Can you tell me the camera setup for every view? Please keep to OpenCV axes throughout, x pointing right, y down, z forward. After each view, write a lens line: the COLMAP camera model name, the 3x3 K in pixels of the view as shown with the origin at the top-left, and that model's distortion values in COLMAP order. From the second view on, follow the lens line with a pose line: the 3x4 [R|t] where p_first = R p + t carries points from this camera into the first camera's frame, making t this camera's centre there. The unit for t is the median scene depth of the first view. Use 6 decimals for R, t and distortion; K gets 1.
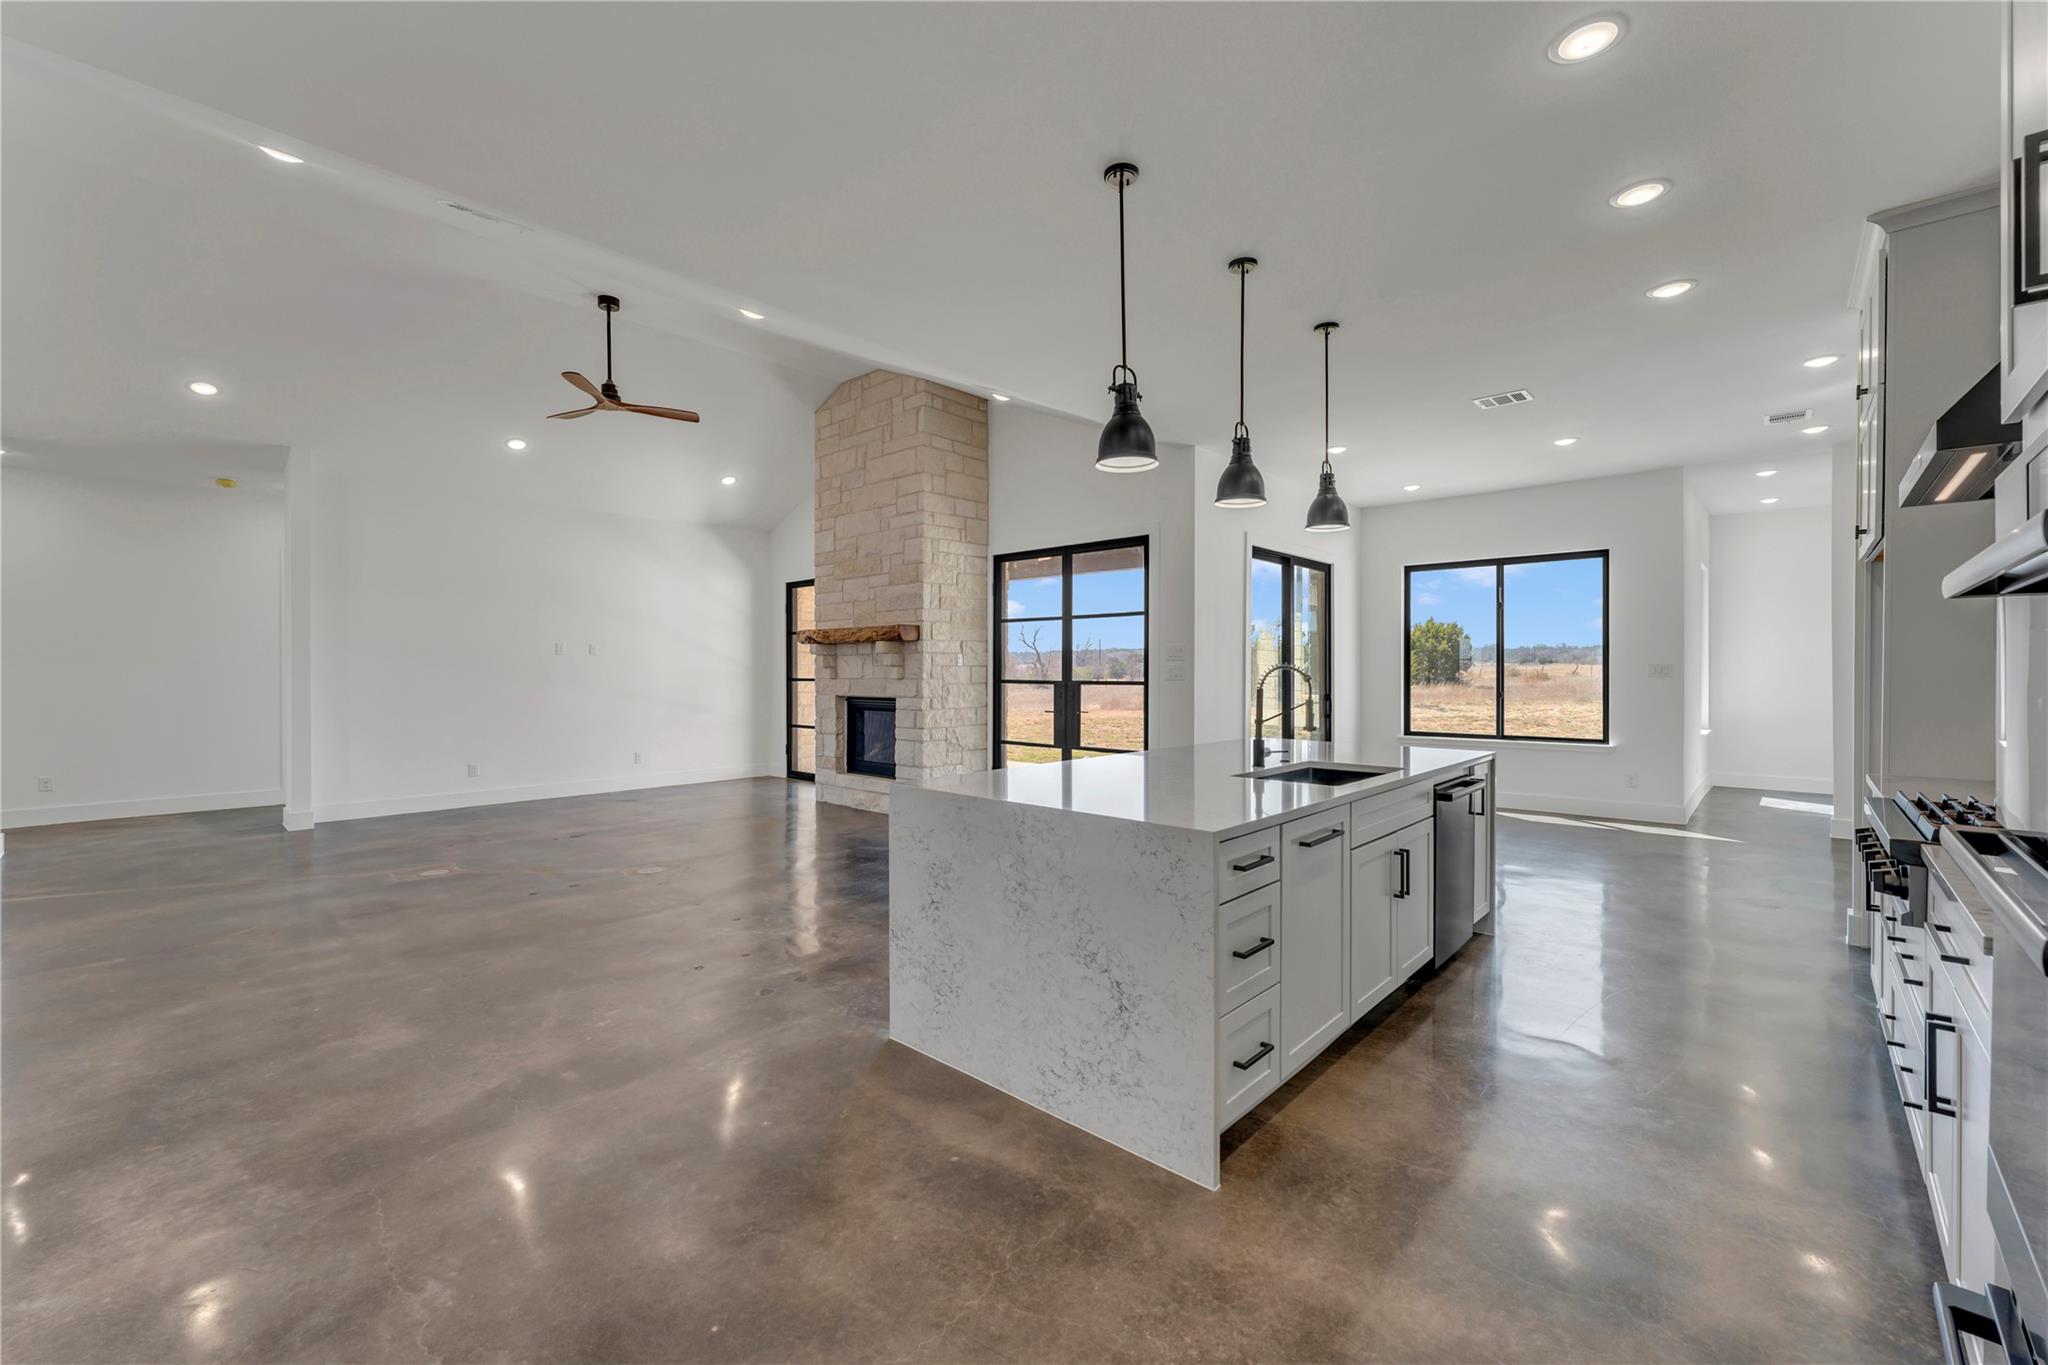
lens RADIAL K [[823.1, 0, 1034.7], [0, 823.1, 678.4], [0, 0, 1]] dist [0.000793, 0.000205]
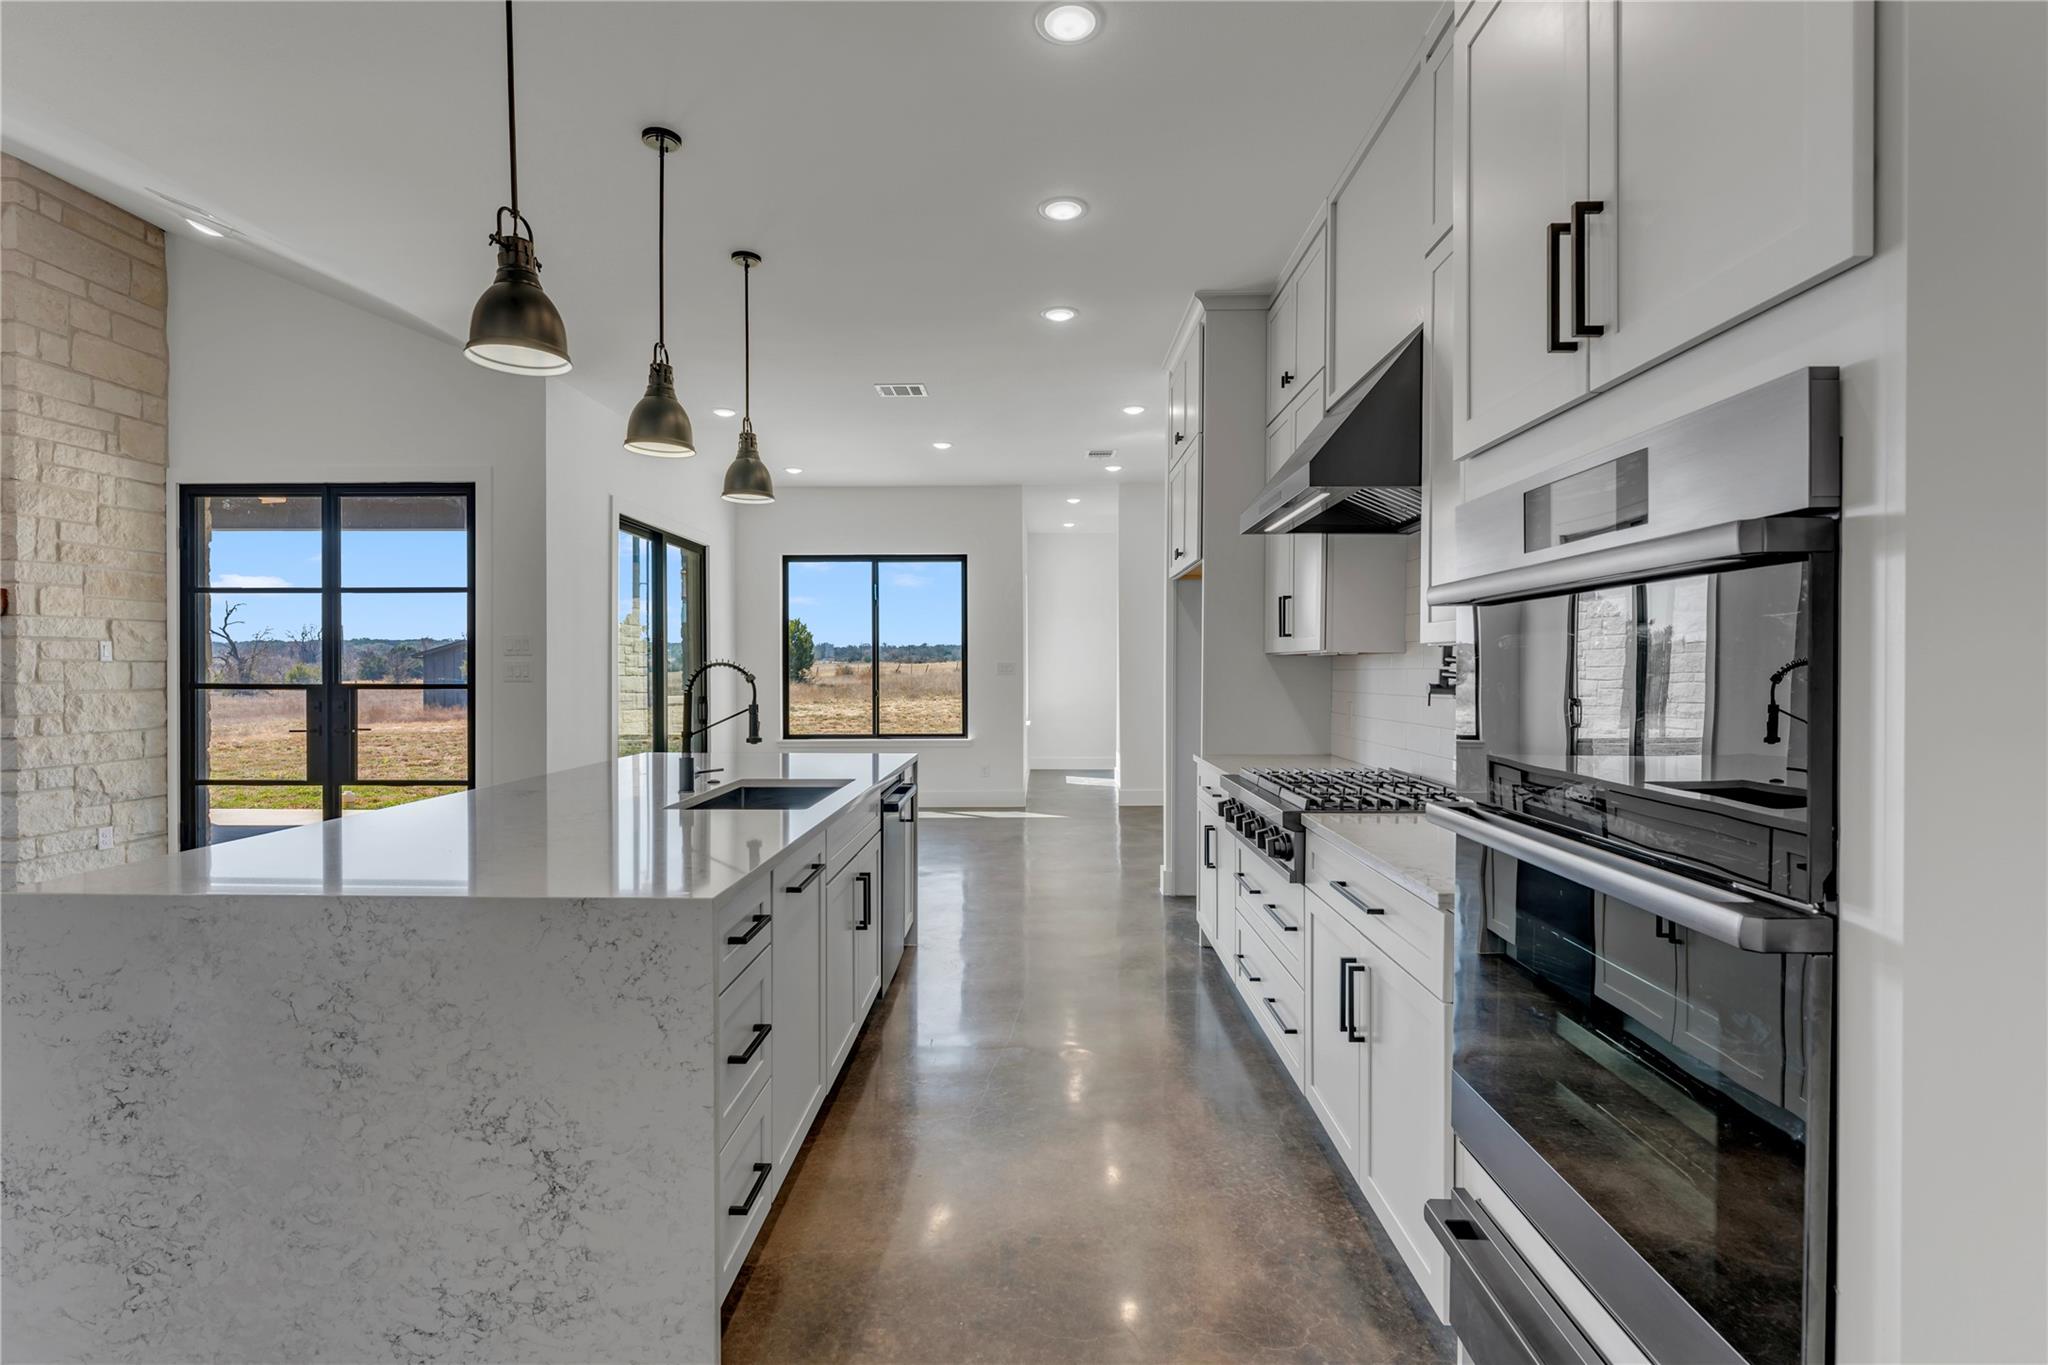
lens RADIAL K [[920.3, 0, 1029.2], [0, 920.3, 678.7], [0, 0, 1]] dist [-0.000490, -0.000438]
pose [[0.755439, -0.006931, 0.655182, -0.035215], [0.006159, 0.999975, 0.003476, -0.000742], [-0.655190, 0.001409, 0.755463, 0.088011]]
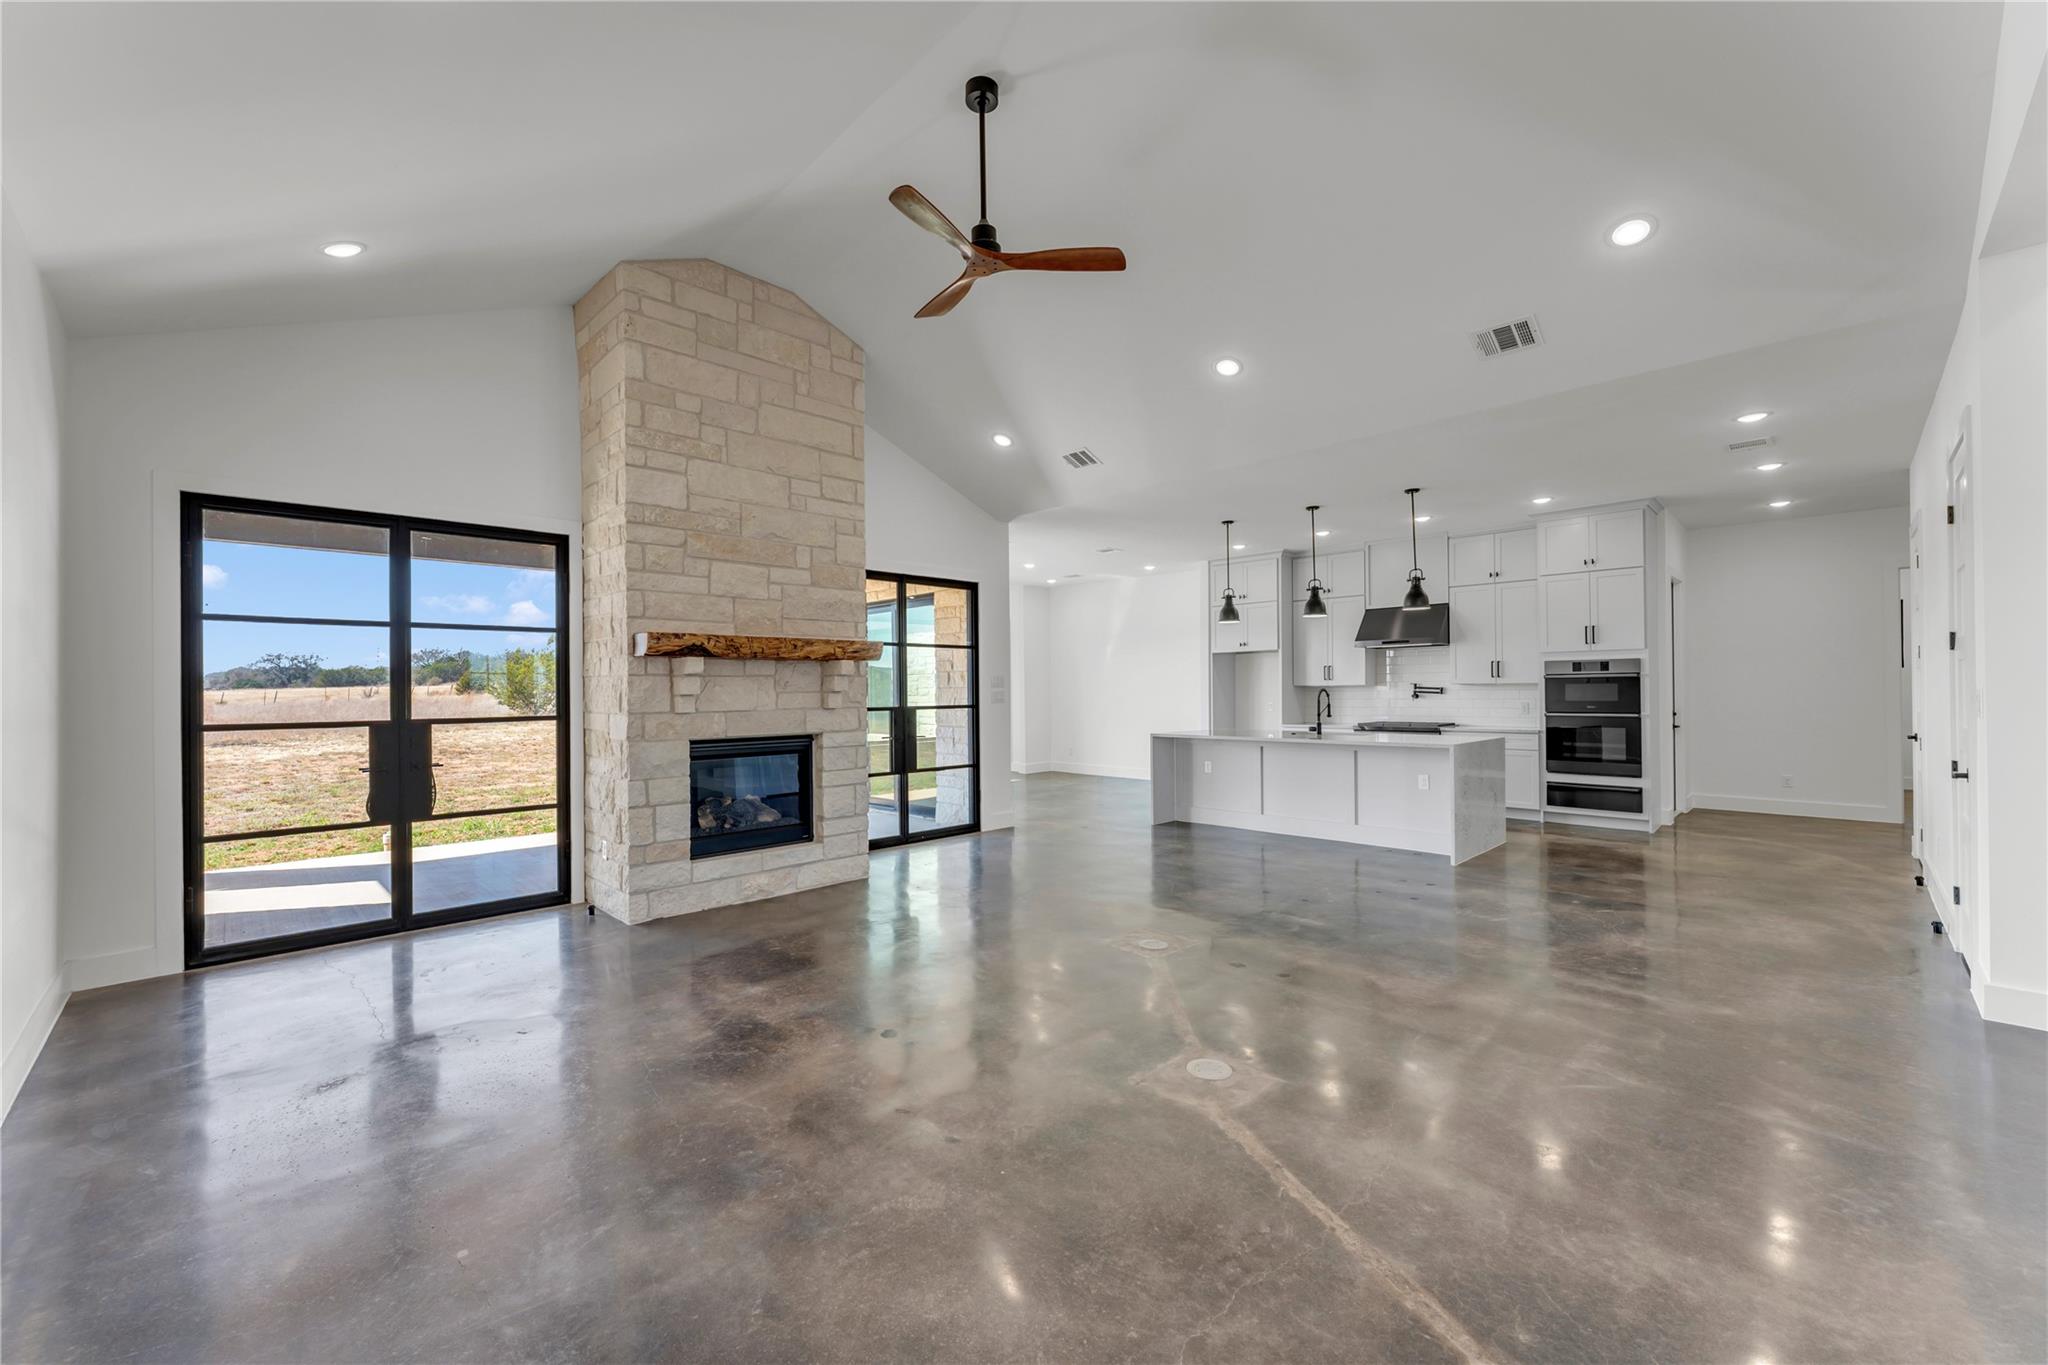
lens RADIAL K [[823.1, 0, 963.9], [0, 823.1, 703.8], [0, 0, 1]] dist [0.000793, 0.000205]
pose [[0.101535, -0.011580, 0.994765, -0.871430], [0.025565, 0.999632, 0.009027, -0.006854], [-0.994503, 0.024515, 0.101794, 0.742743]]
